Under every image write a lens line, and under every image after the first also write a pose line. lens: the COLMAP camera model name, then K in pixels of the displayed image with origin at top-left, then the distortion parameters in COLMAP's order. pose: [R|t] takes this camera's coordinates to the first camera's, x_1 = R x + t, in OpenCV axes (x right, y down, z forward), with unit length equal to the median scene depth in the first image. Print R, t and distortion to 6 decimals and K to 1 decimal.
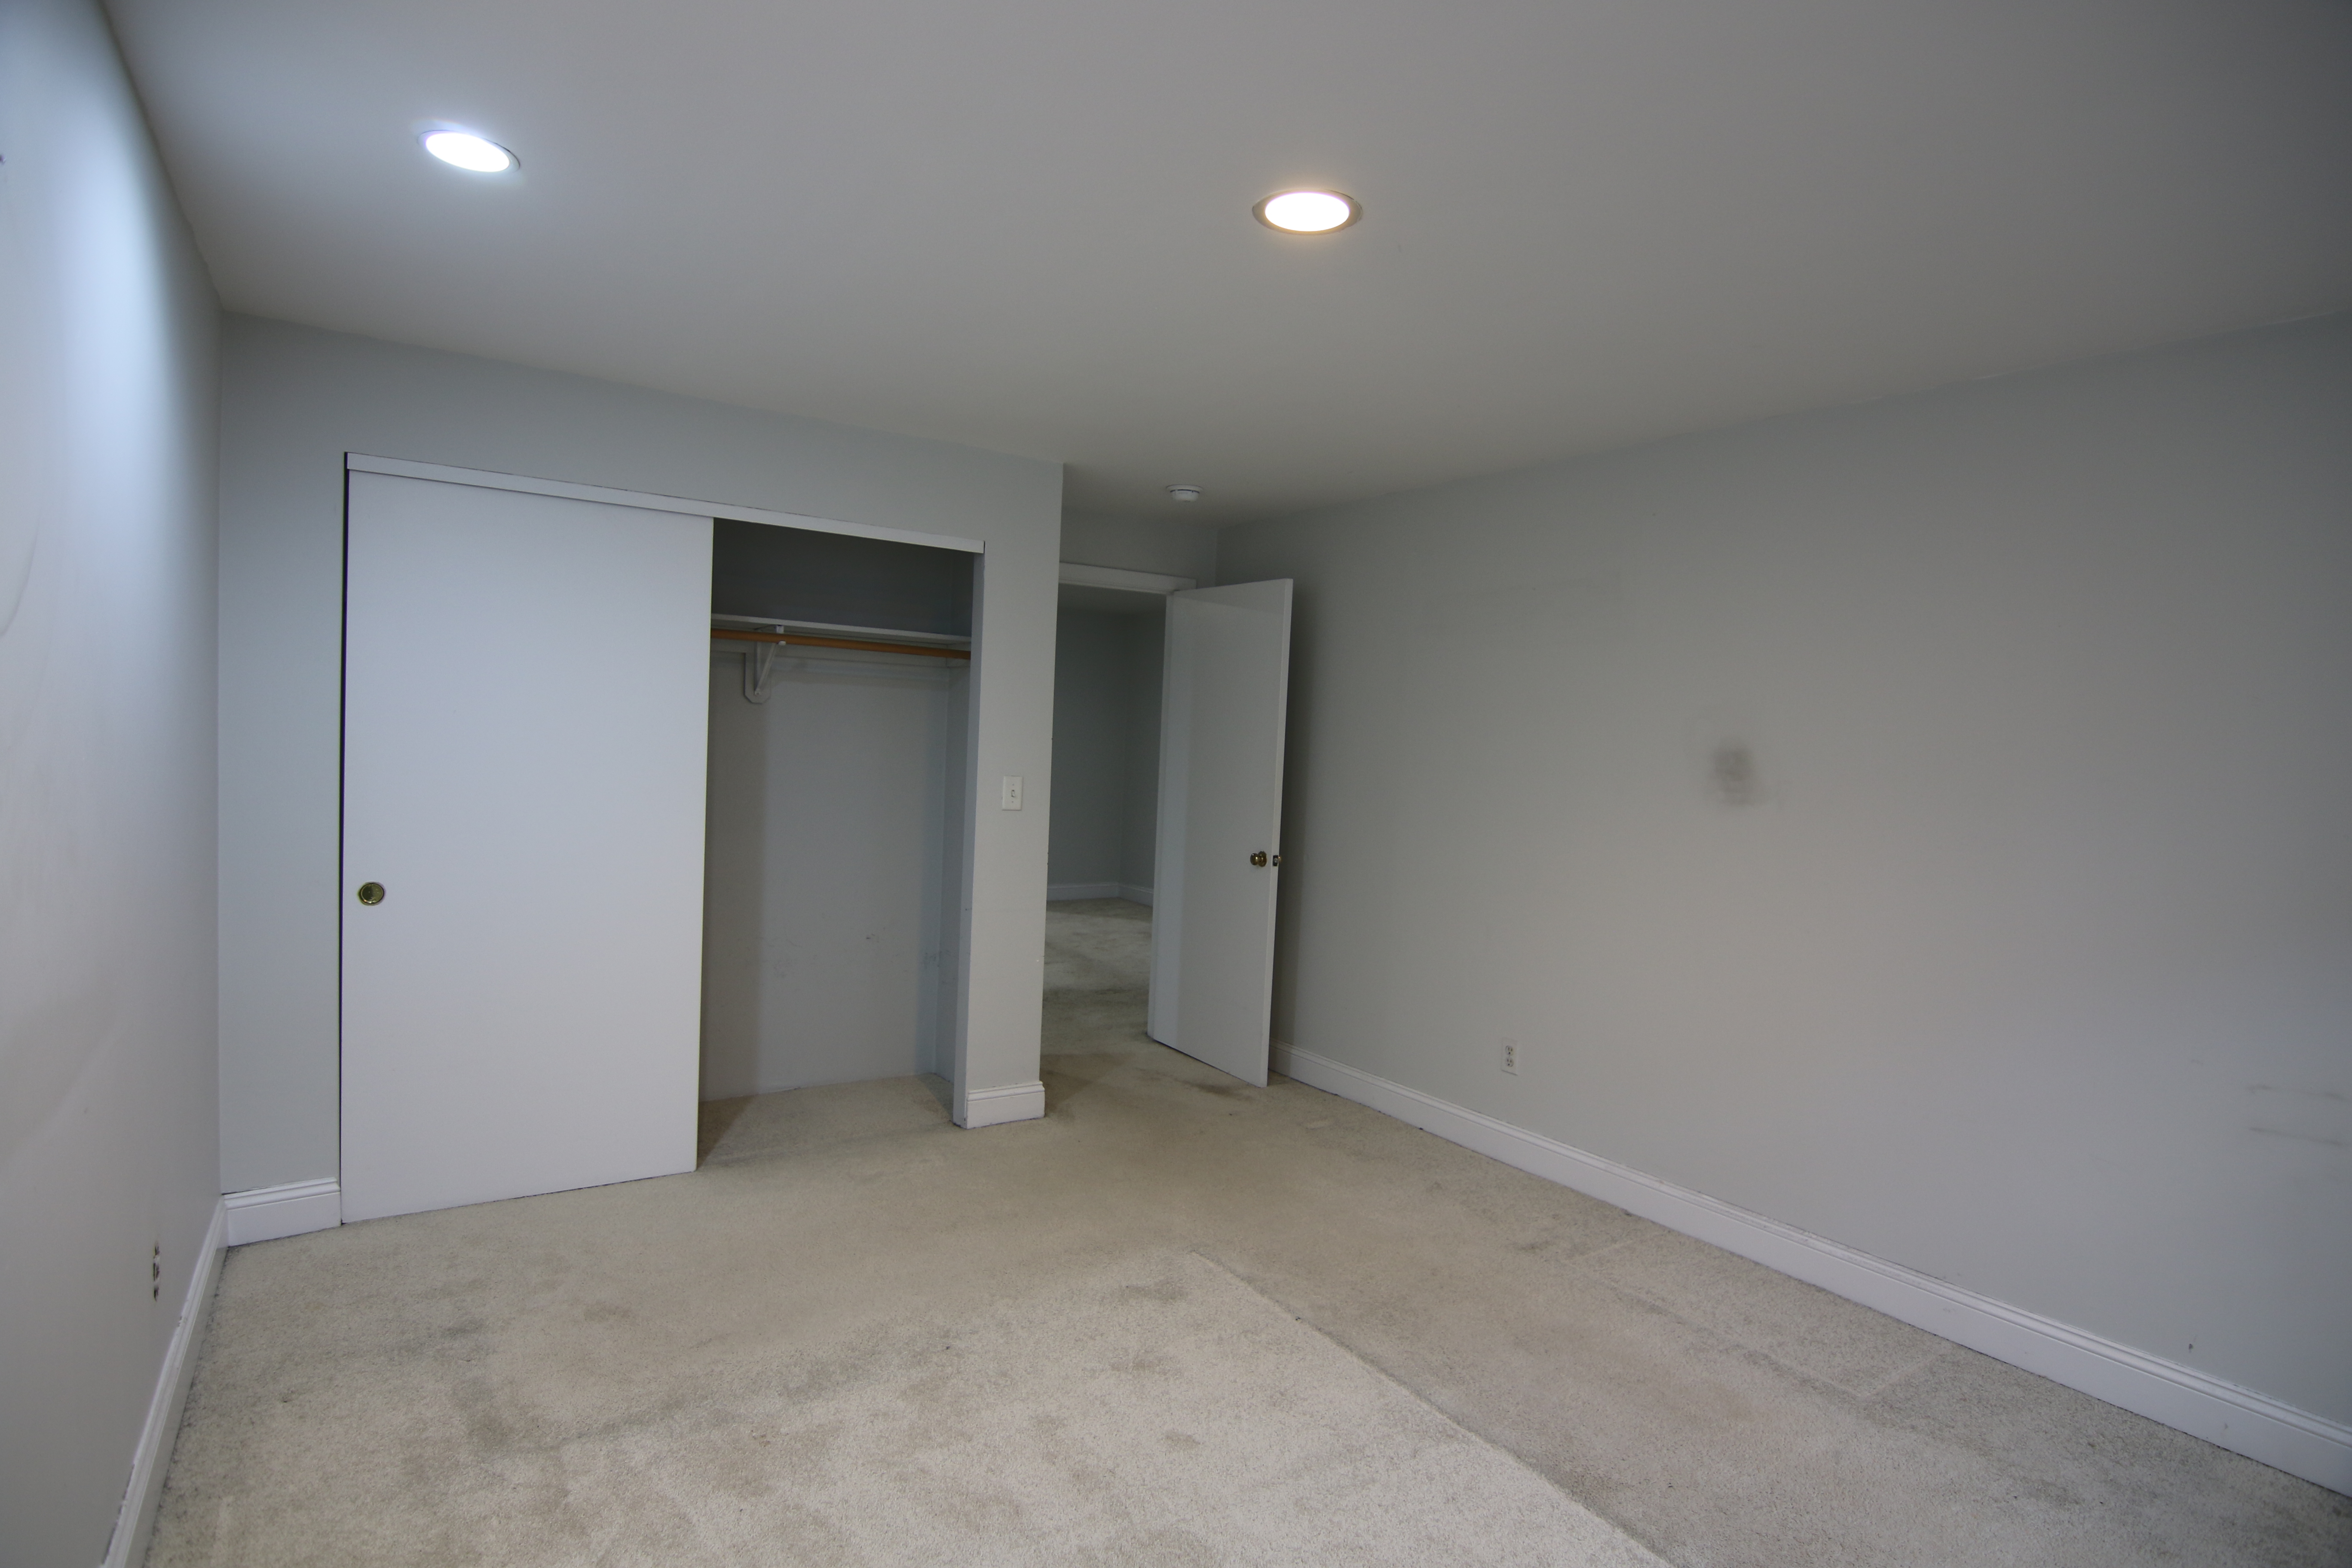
lens RADIAL K [[1195.1, 0, 1176.2], [0, 1195.1, 789.4], [0, 0, 1]] dist [-0.003891, -0.010953]
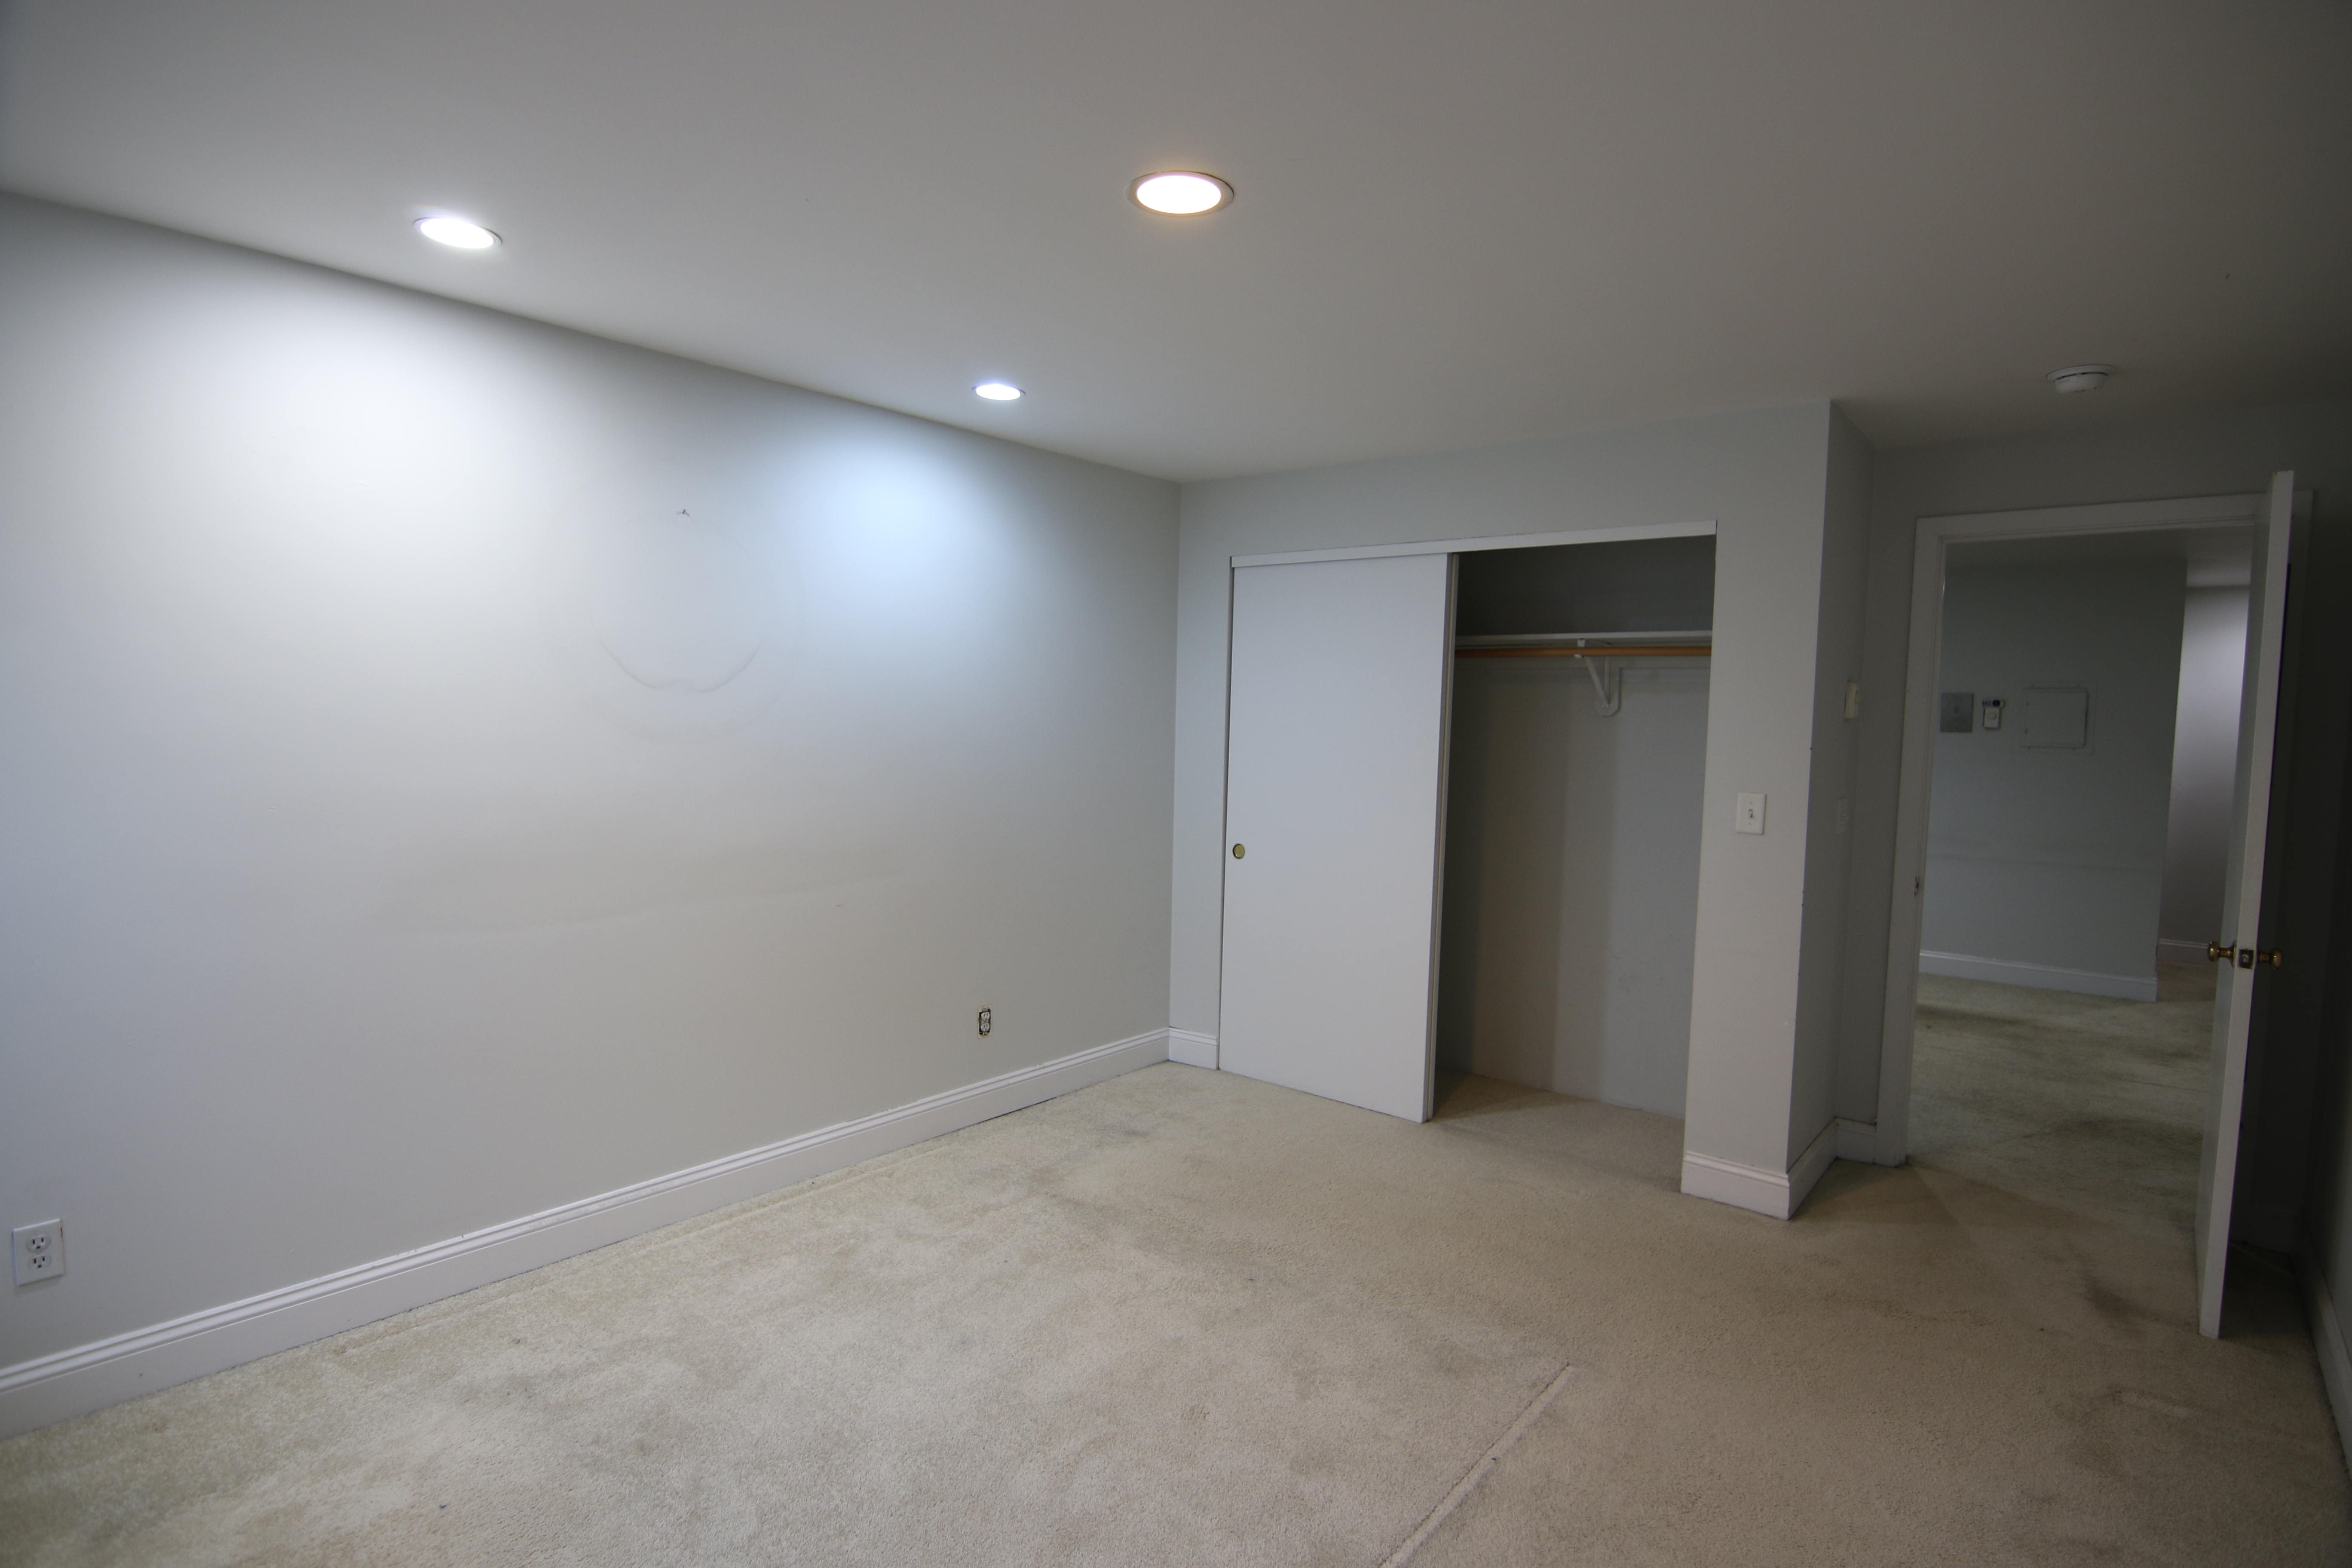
lens RADIAL K [[1195.1, 0, 1176.2], [0, 1195.1, 789.4], [0, 0, 1]] dist [-0.003891, -0.010953]
pose [[0.288304, 0.026023, -0.957185, 0.573294], [-0.053909, 0.998486, 0.010908, -0.001119], [0.956020, 0.048456, 0.289271, 0.393492]]
